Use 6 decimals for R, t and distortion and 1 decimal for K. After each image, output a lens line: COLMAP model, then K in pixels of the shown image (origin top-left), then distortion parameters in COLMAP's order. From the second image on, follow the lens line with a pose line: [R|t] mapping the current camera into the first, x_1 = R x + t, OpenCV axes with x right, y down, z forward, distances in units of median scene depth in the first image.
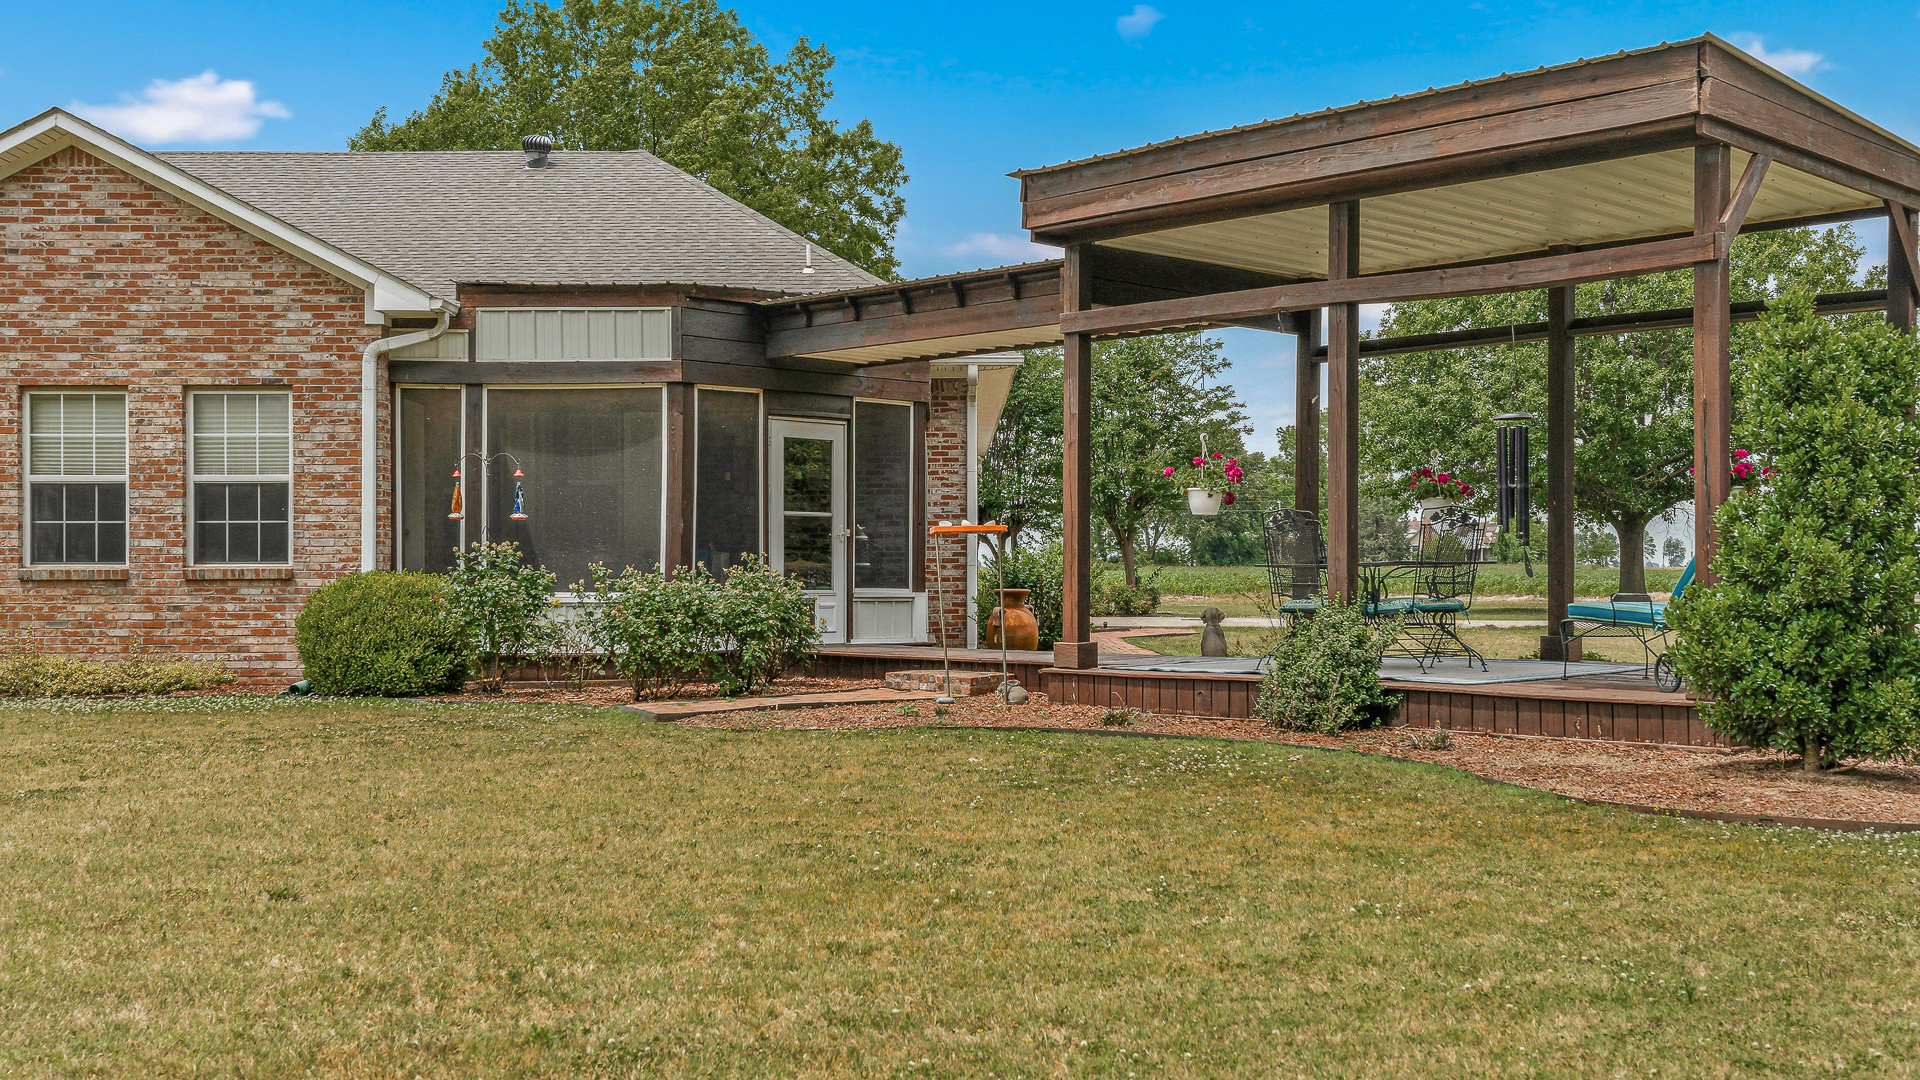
lens RADIAL K [[1957.6, 0, 961.5], [0, 1957.6, 550.8], [0, 0, 1]] dist [0.014066, 0.000000]
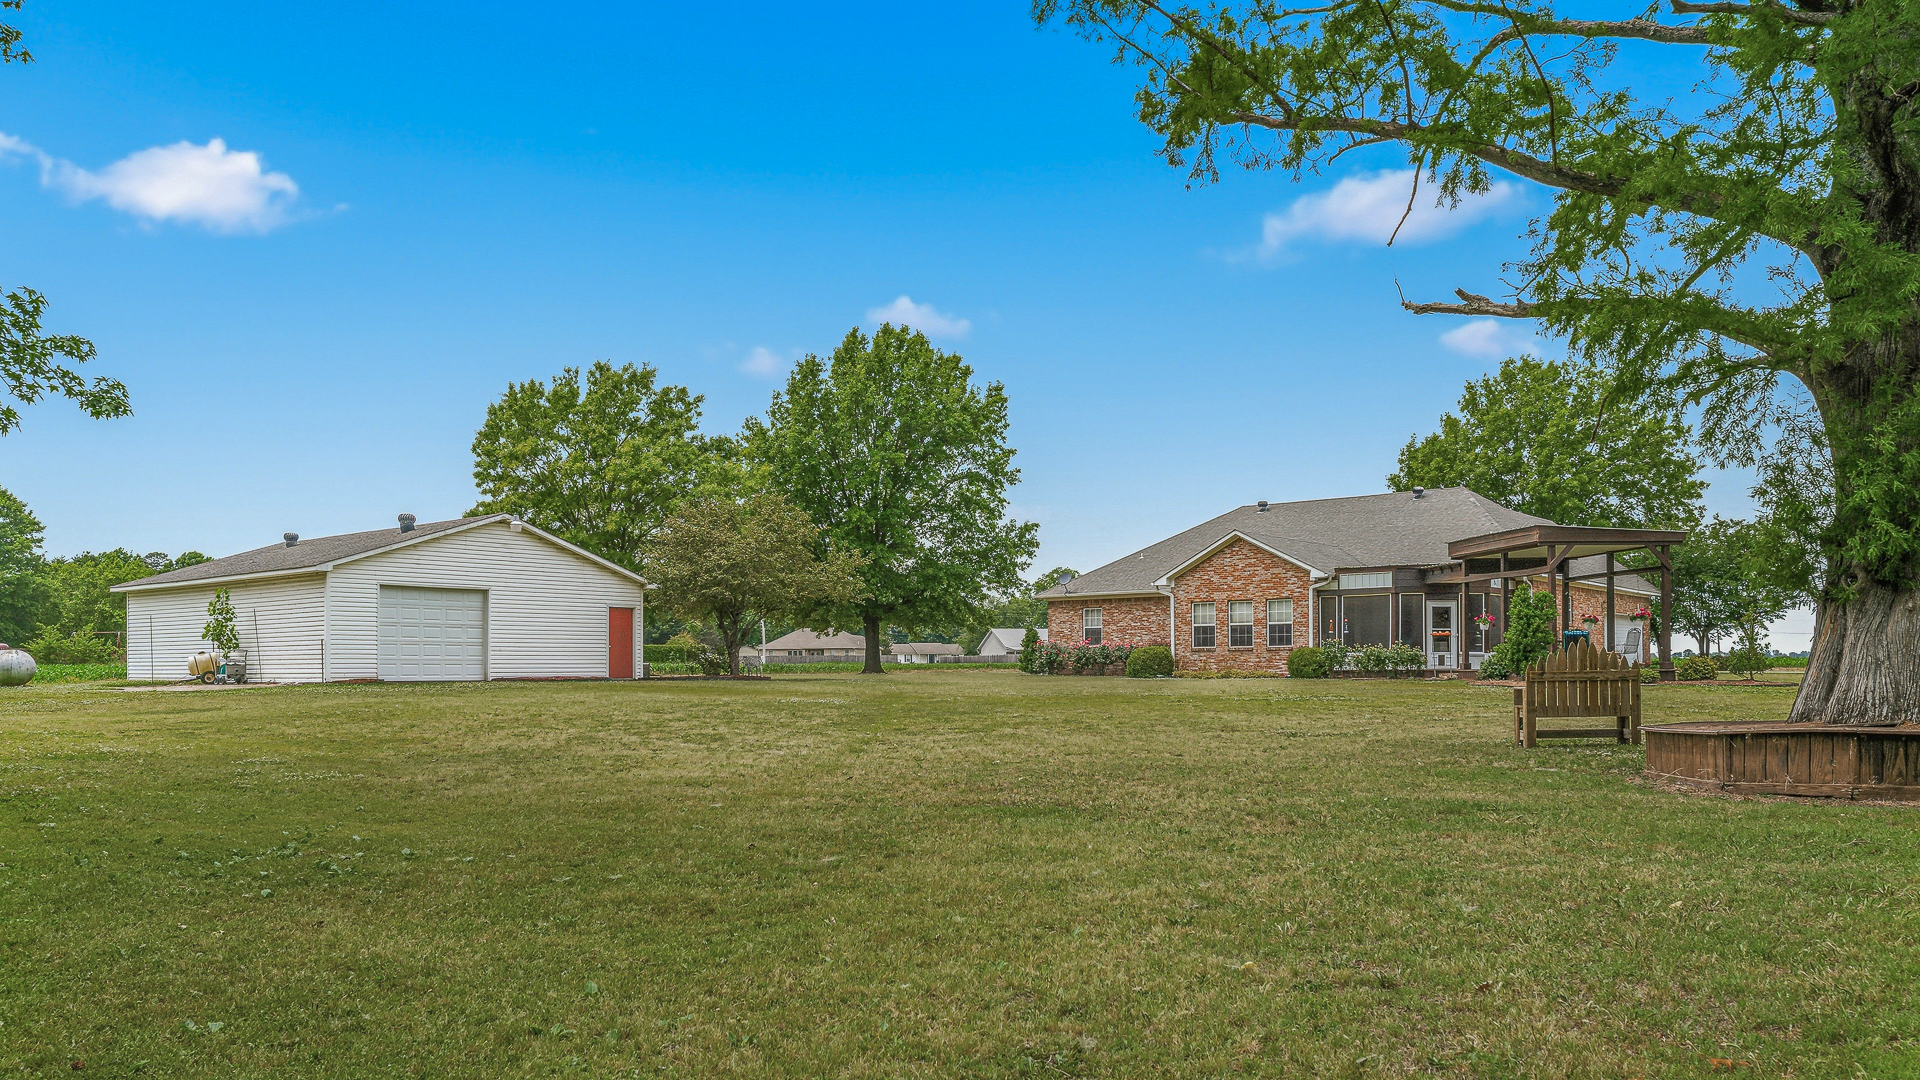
lens RADIAL K [[1435.6, 0, 961.6], [0, 1435.6, 542.1], [0, 0, 1]] dist [0.003693, -0.005929]
pose [[0.772278, -0.054431, -0.632949, 0.916517], [0.008962, 0.997157, -0.074817, 0.009163], [0.635222, 0.052107, 0.770570, -1.528436]]
